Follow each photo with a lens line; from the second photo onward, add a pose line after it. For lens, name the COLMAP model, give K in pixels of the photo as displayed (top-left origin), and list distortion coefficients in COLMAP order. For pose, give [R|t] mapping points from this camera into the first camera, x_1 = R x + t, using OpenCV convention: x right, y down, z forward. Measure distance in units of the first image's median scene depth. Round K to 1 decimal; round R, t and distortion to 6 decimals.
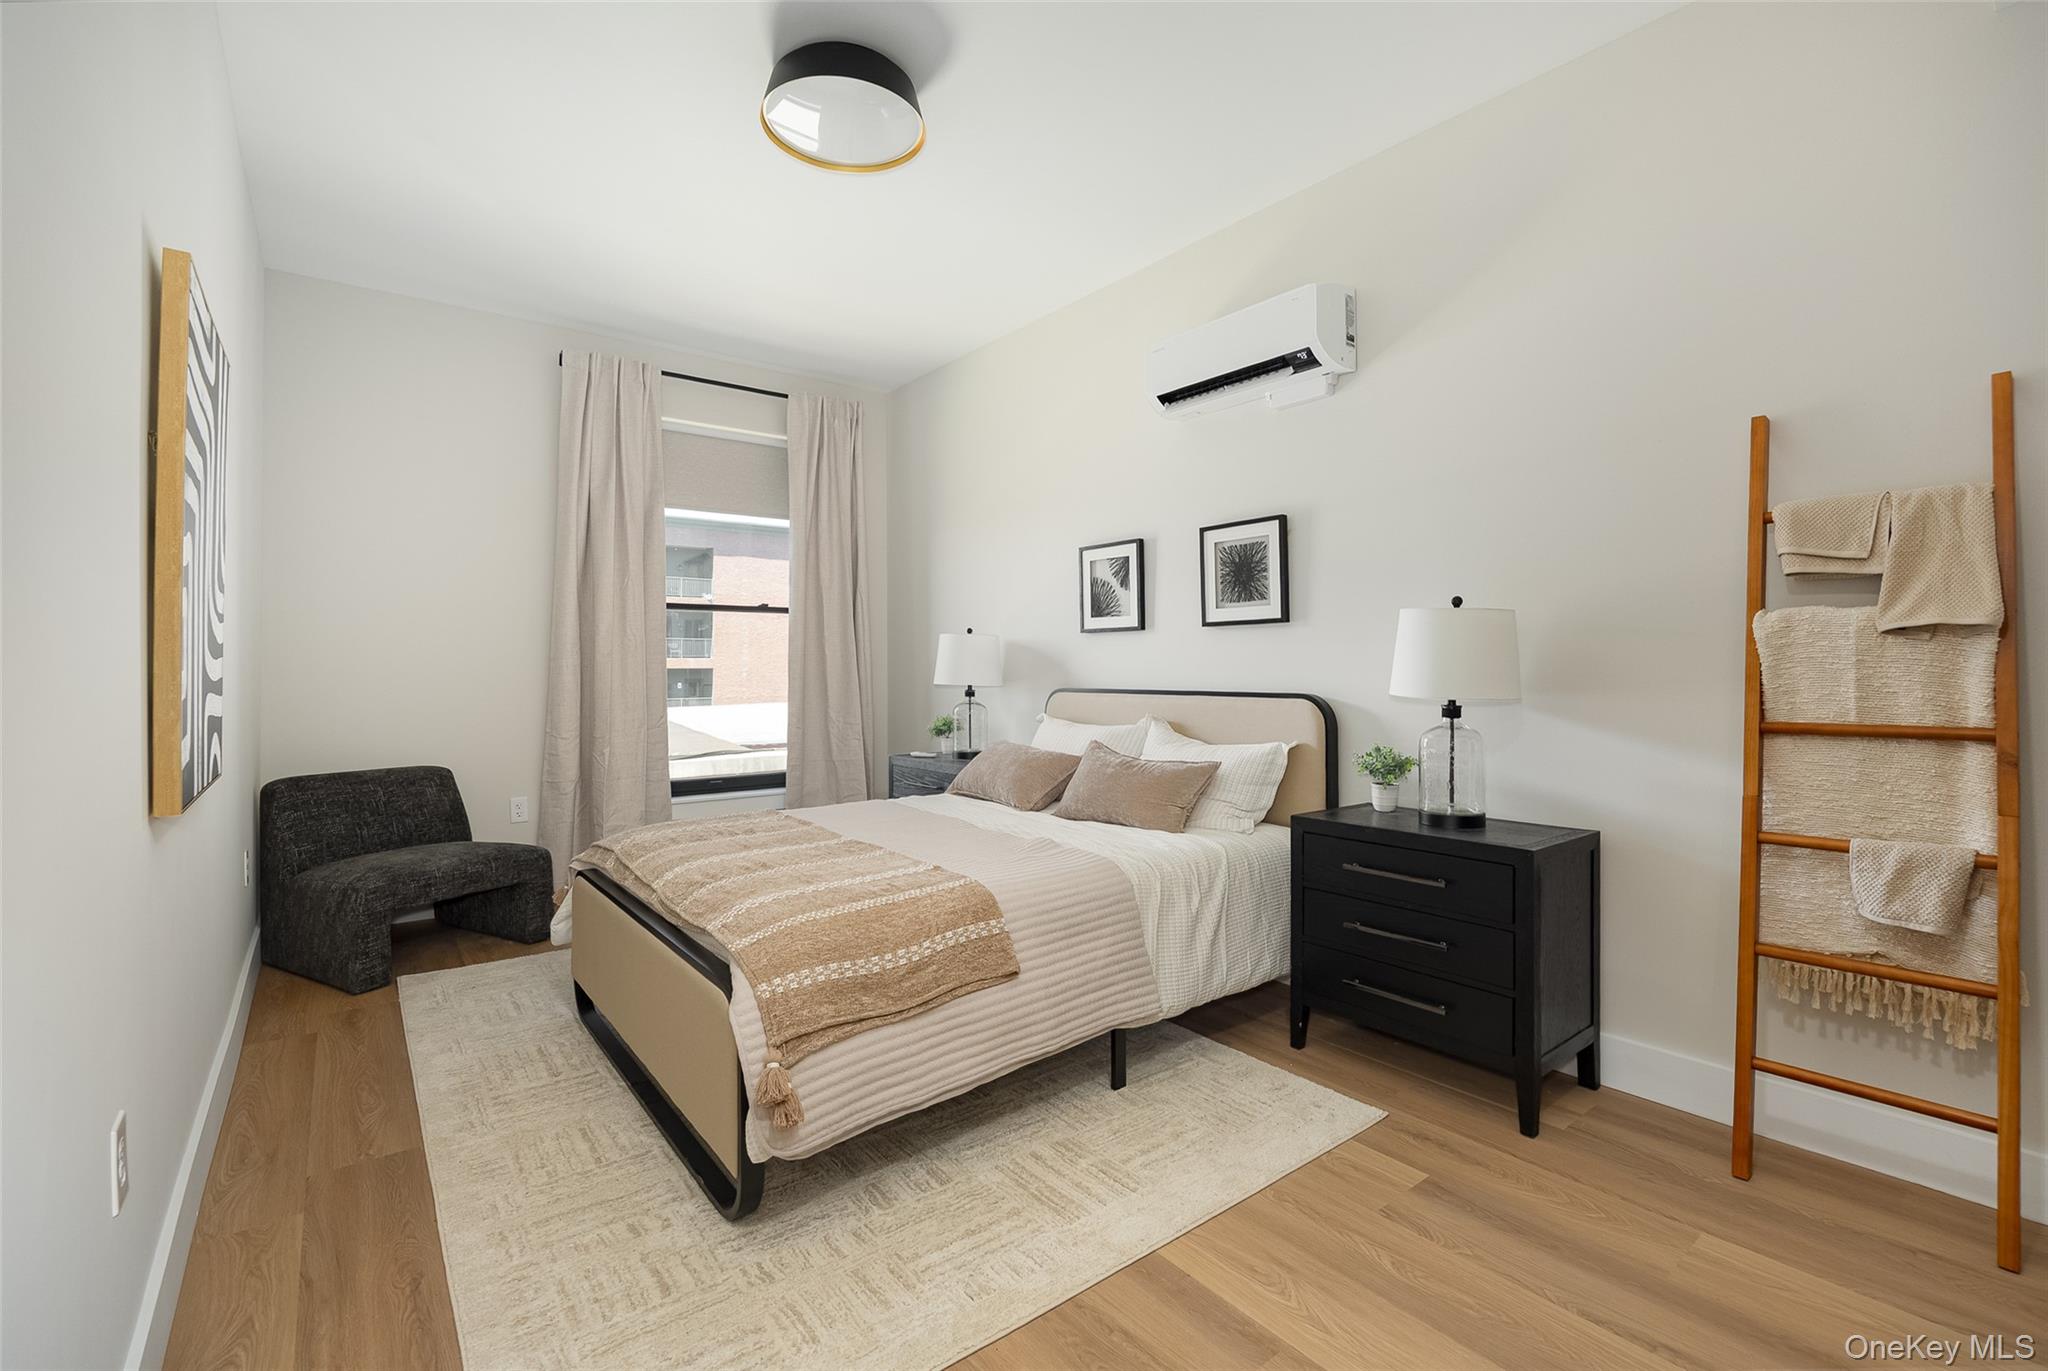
lens RADIAL K [[863.5, 0, 1024.0], [0, 863.5, 685.5], [0, 0, 1]] dist [0.000016, 0.000003]
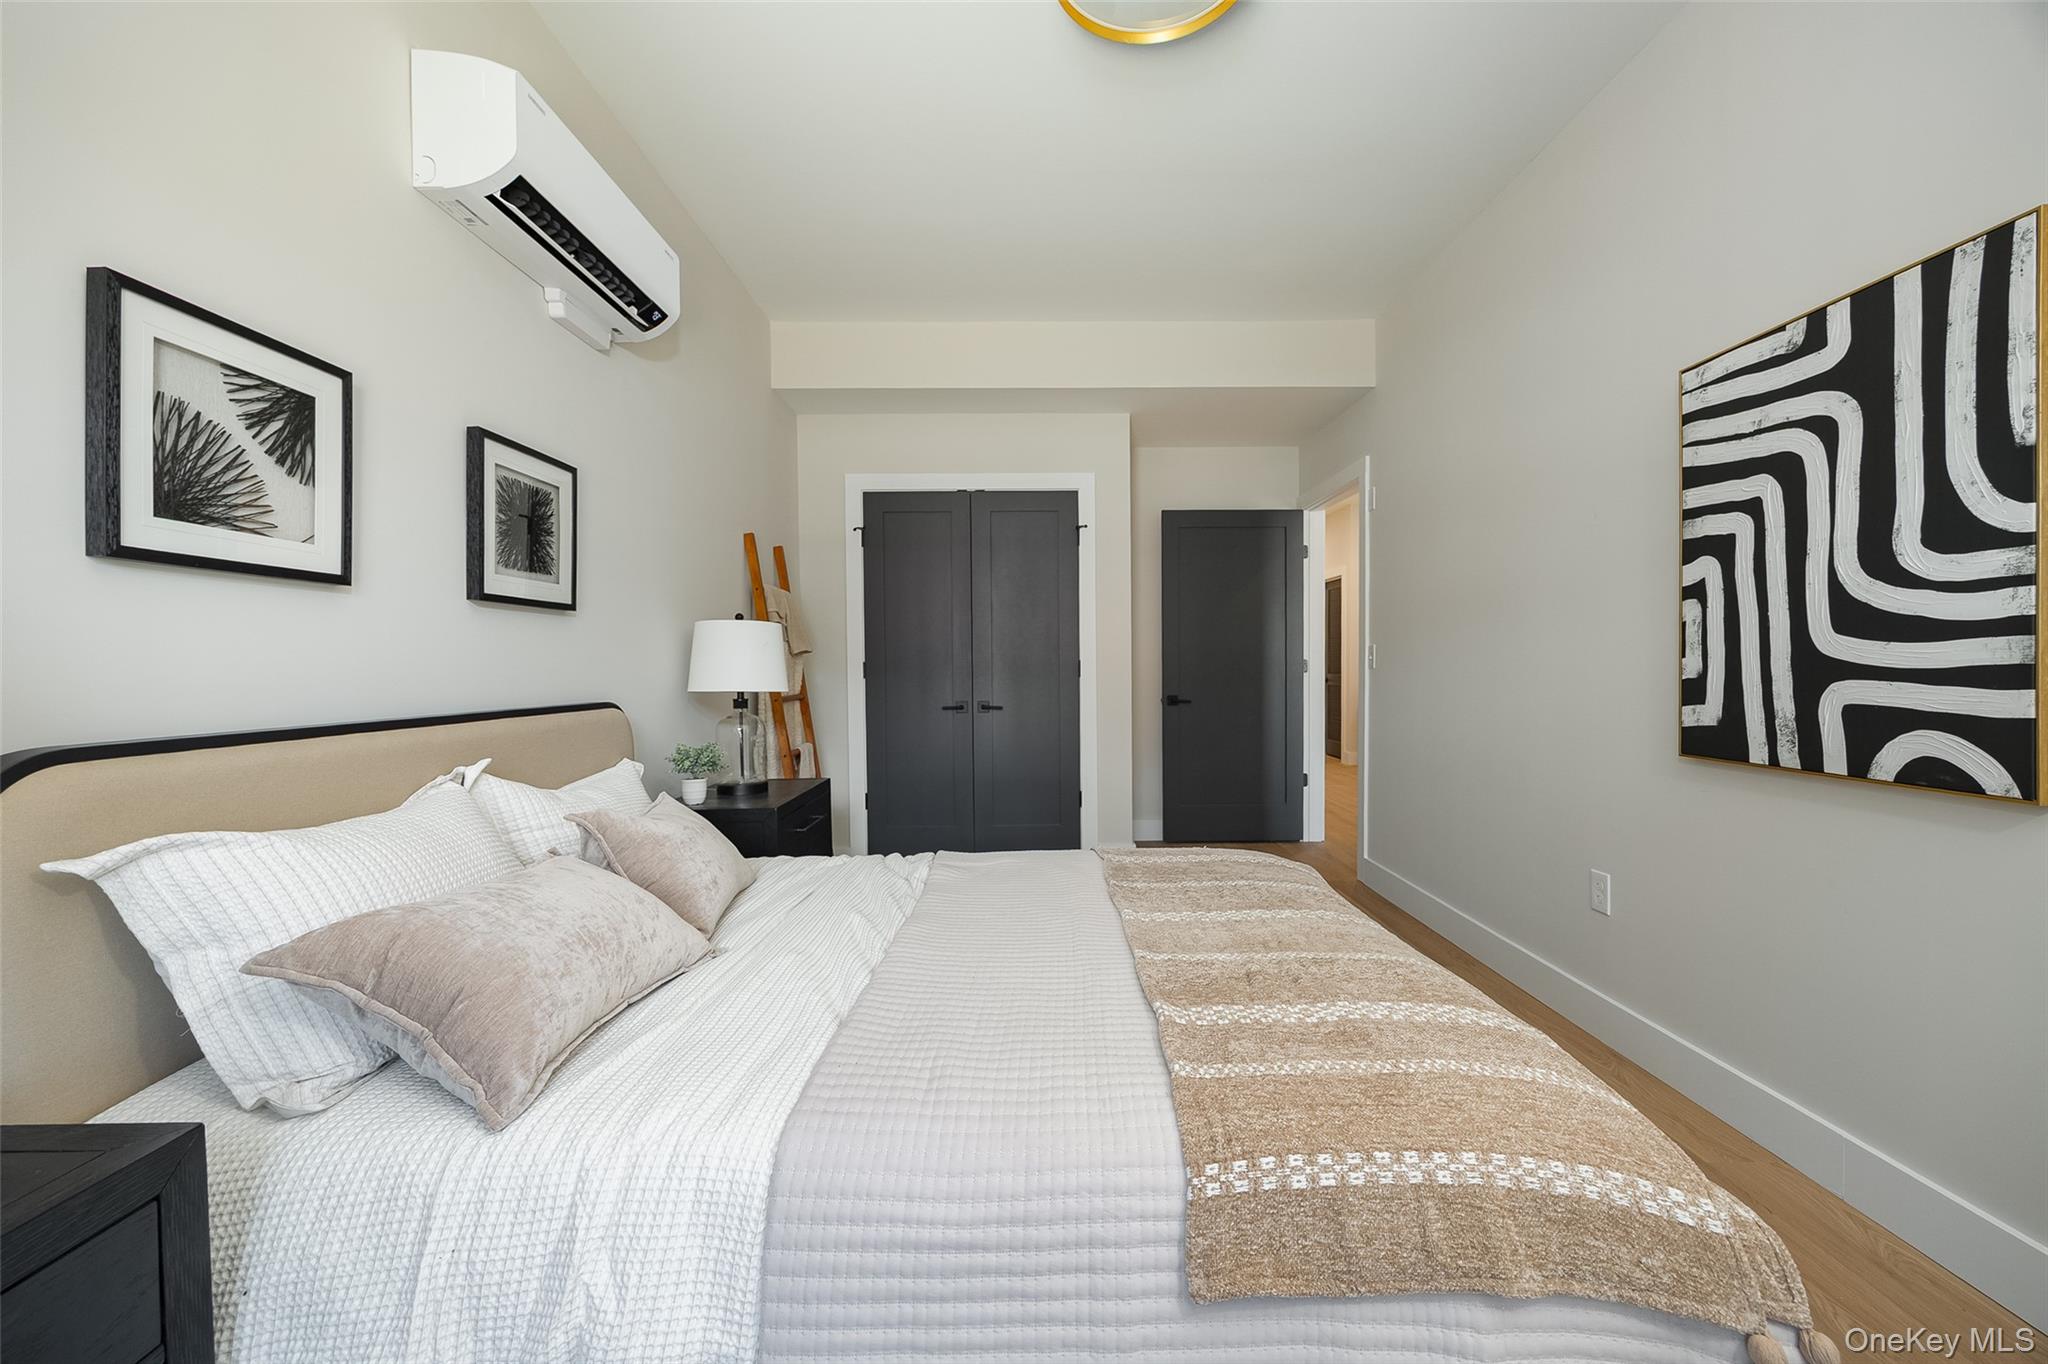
lens RADIAL K [[843.1, 0, 1024.0], [0, 843.1, 682.0], [0, 0, 1]] dist [-0.000042, -0.000012]
pose [[-0.775509, -0.002526, 0.631331, -0.388070], [0.021408, 0.999312, 0.030296, -0.022019], [-0.630973, 0.037010, -0.774921, 1.110631]]
